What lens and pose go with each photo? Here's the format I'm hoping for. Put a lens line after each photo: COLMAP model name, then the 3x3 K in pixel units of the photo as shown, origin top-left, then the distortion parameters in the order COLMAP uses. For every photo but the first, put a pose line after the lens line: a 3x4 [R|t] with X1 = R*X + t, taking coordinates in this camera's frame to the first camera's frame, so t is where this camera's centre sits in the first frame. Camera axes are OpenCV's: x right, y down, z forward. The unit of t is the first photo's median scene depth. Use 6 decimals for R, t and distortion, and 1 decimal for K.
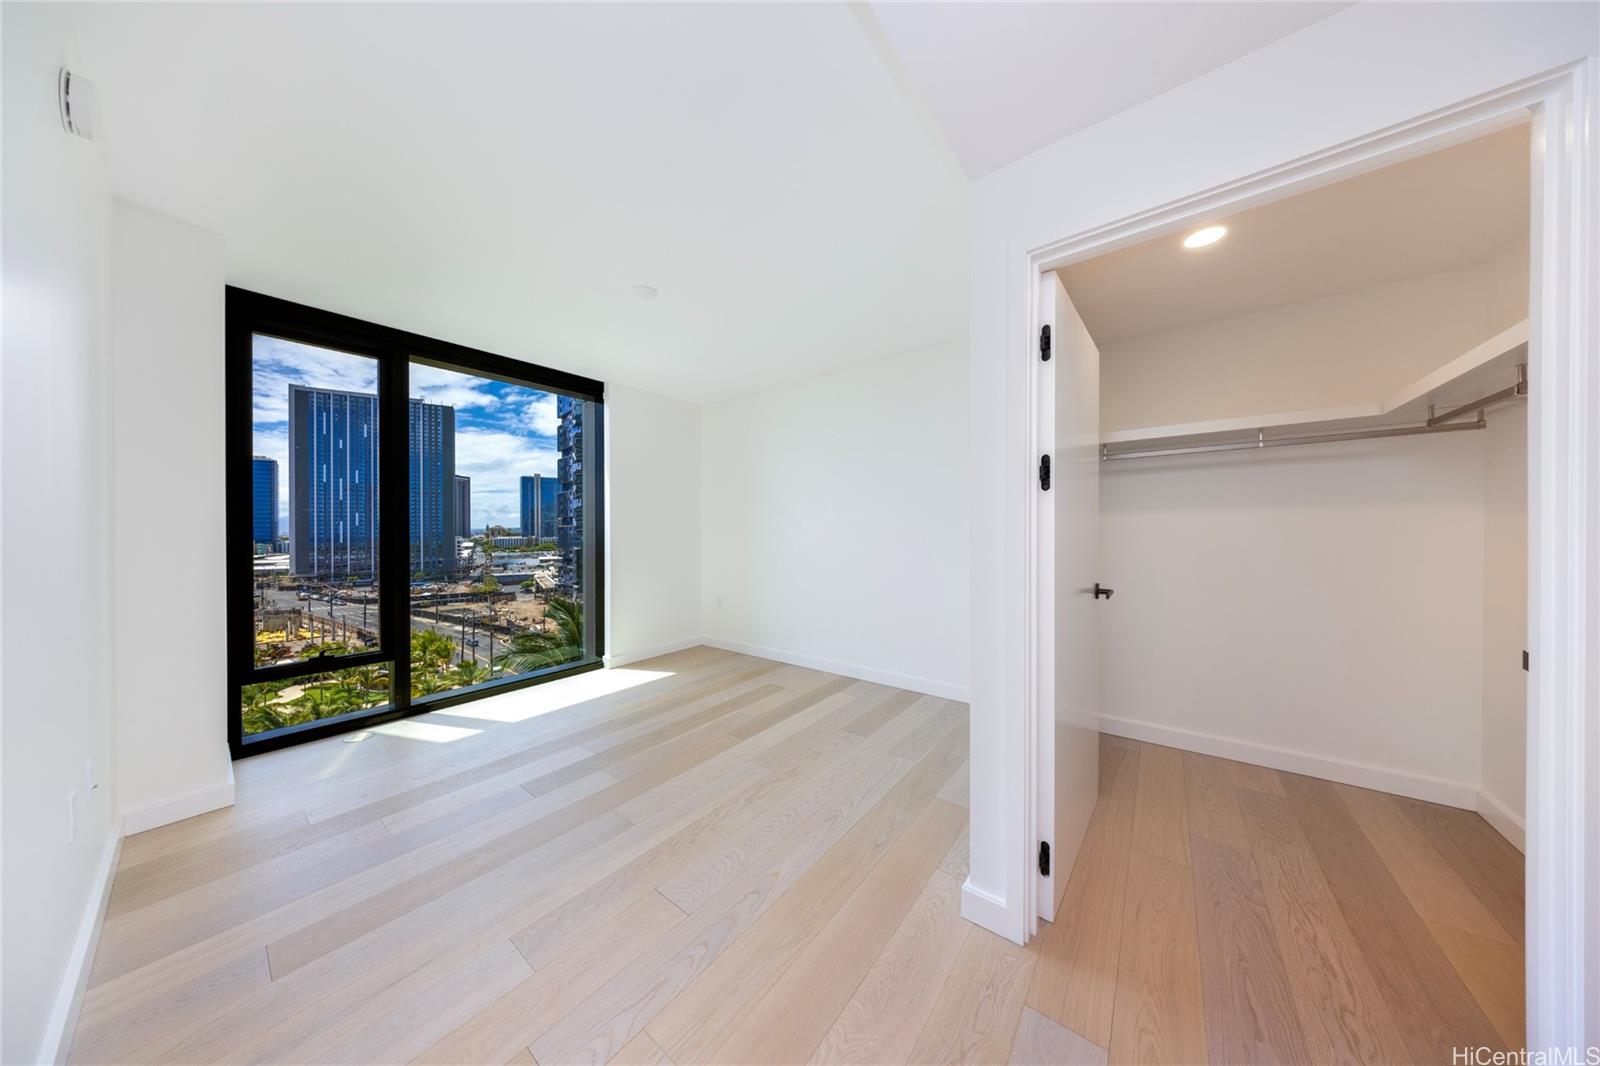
lens RADIAL K [[466.8, 0, 795.2], [0, 466.8, 524.4], [0, 0, 1]] dist [-0.008790, -0.000079]
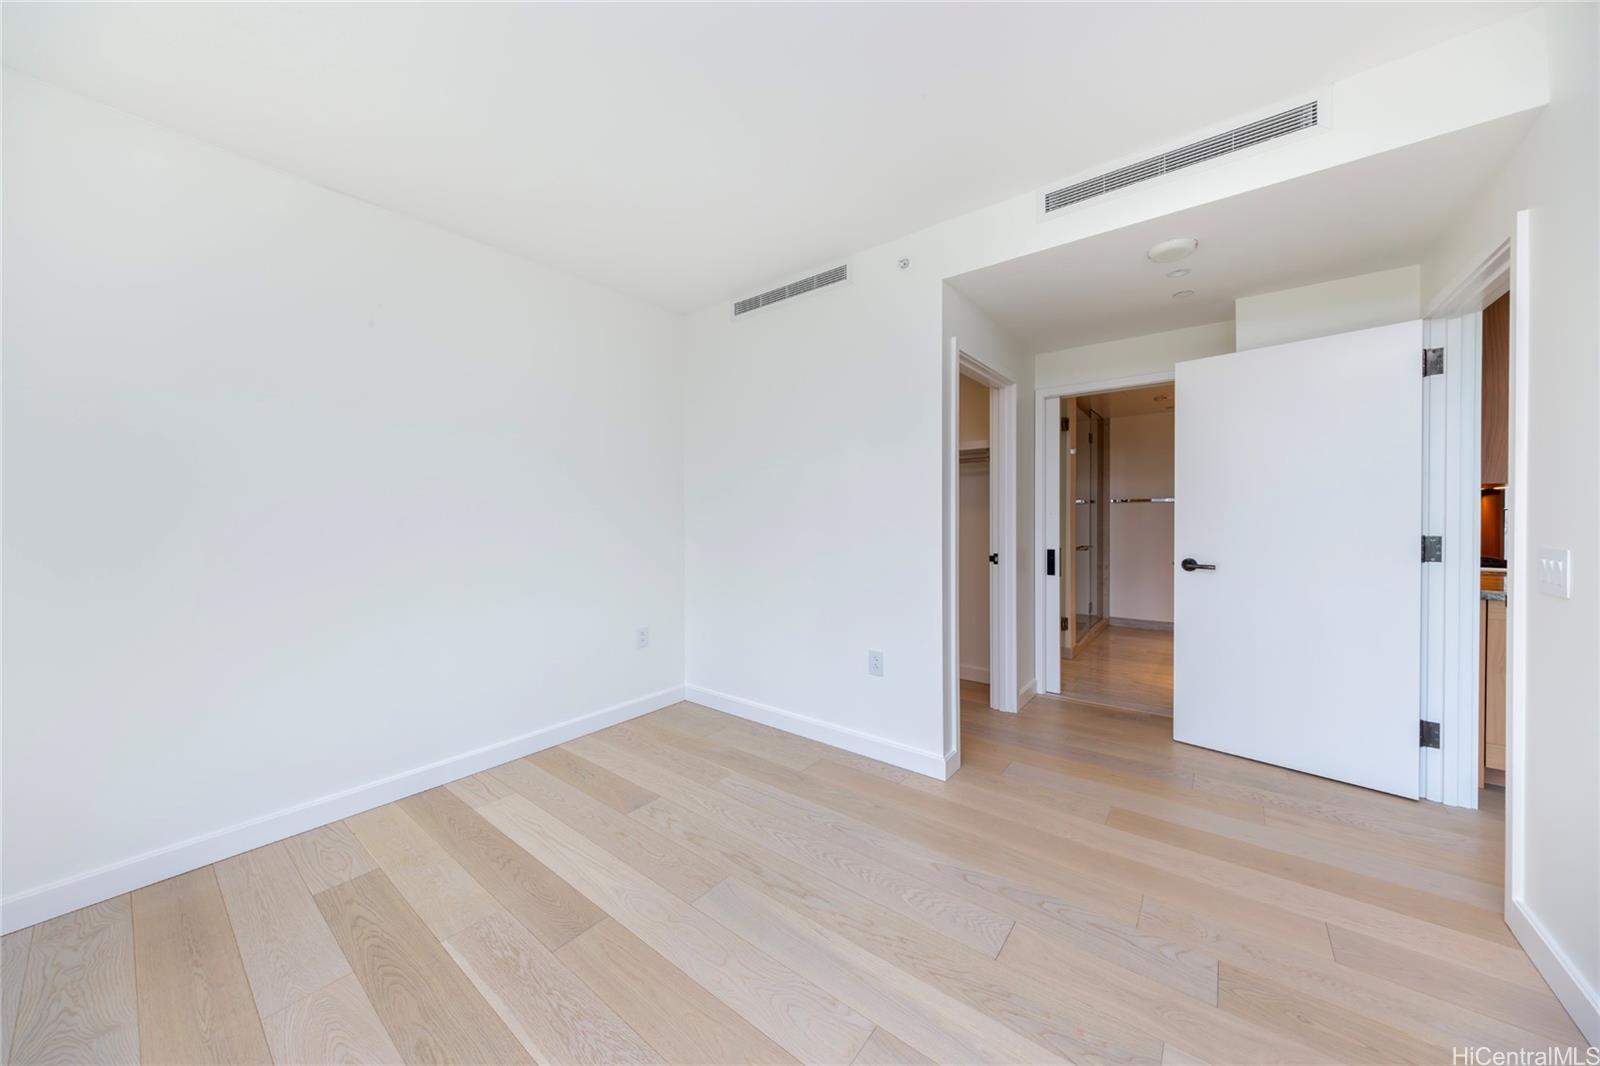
lens RADIAL K [[549.8, 0, 803.9], [0, 549.8, 520.1], [0, 0, 1]] dist [-0.005375, 0.000229]
pose [[-0.006235, 0.001378, 0.999980, -0.429547], [-0.004176, 0.999990, -0.001404, 0.009126], [-0.999972, -0.004184, -0.006229, 0.461473]]
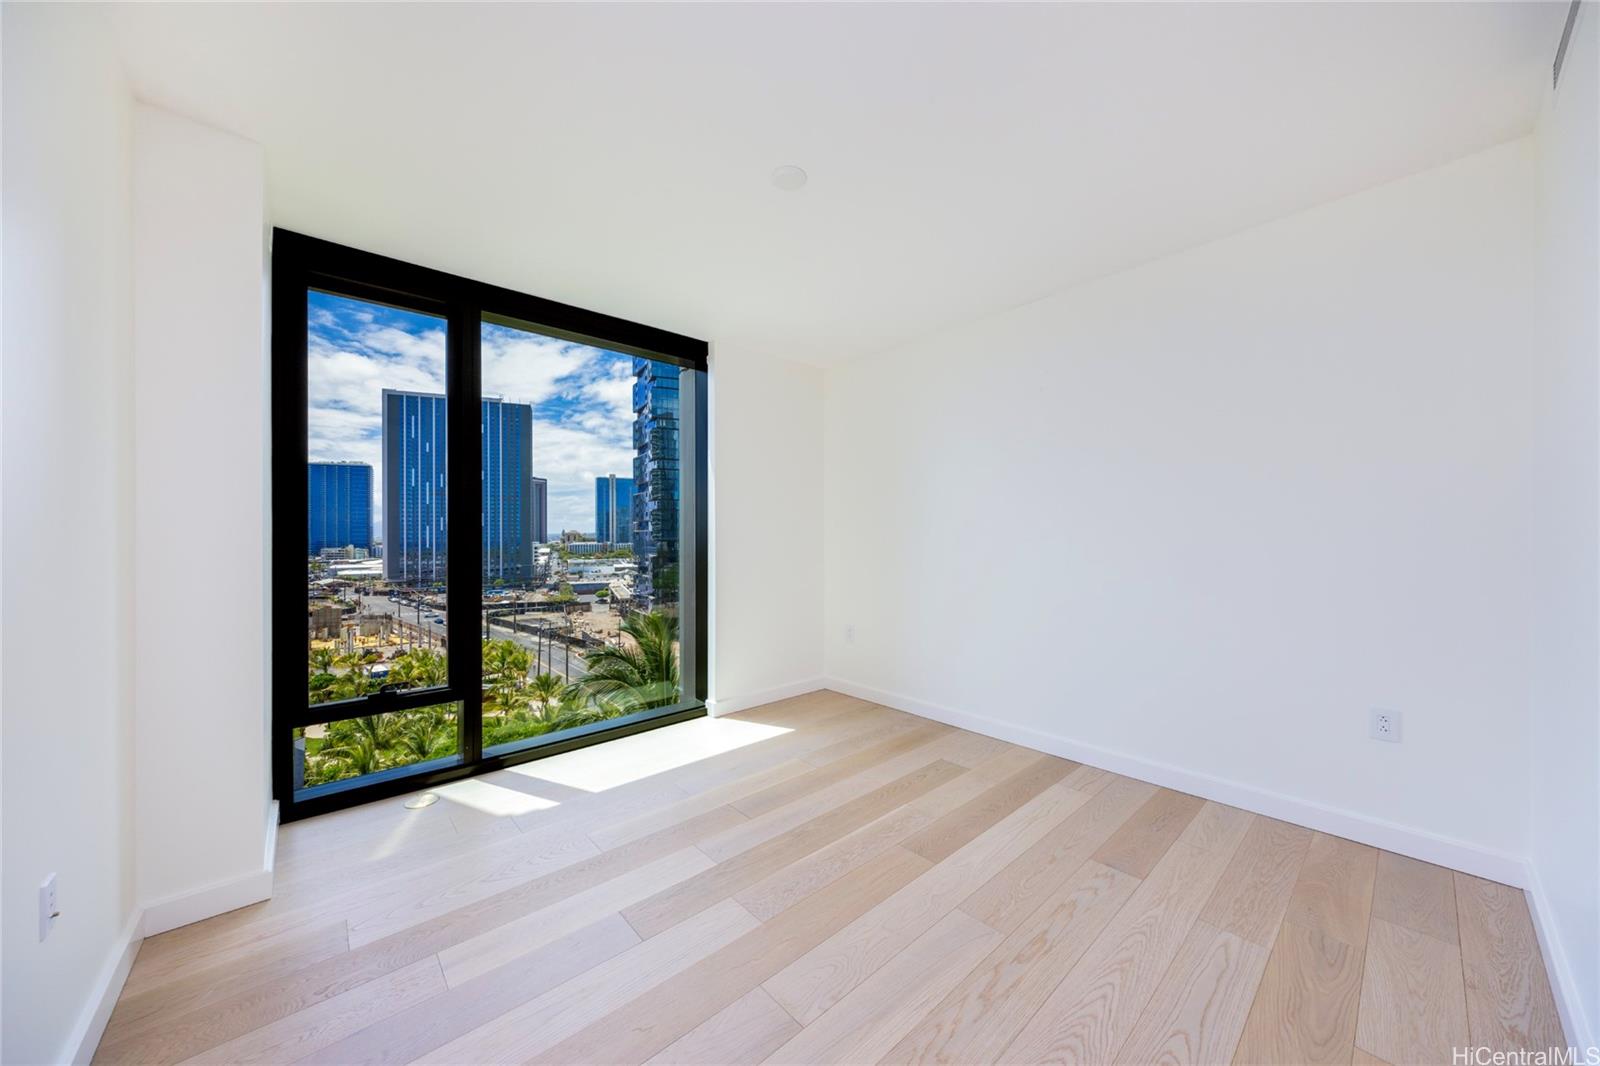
lens RADIAL K [[549.8, 0, 791.1], [0, 549.8, 529.5], [0, 0, 1]] dist [-0.005375, 0.000229]
pose [[0.981765, 0.000994, -0.190095, -0.095451], [-0.001001, 0.999999, 0.000057, 0.001214], [0.190095, 0.000134, 0.981766, 0.127775]]
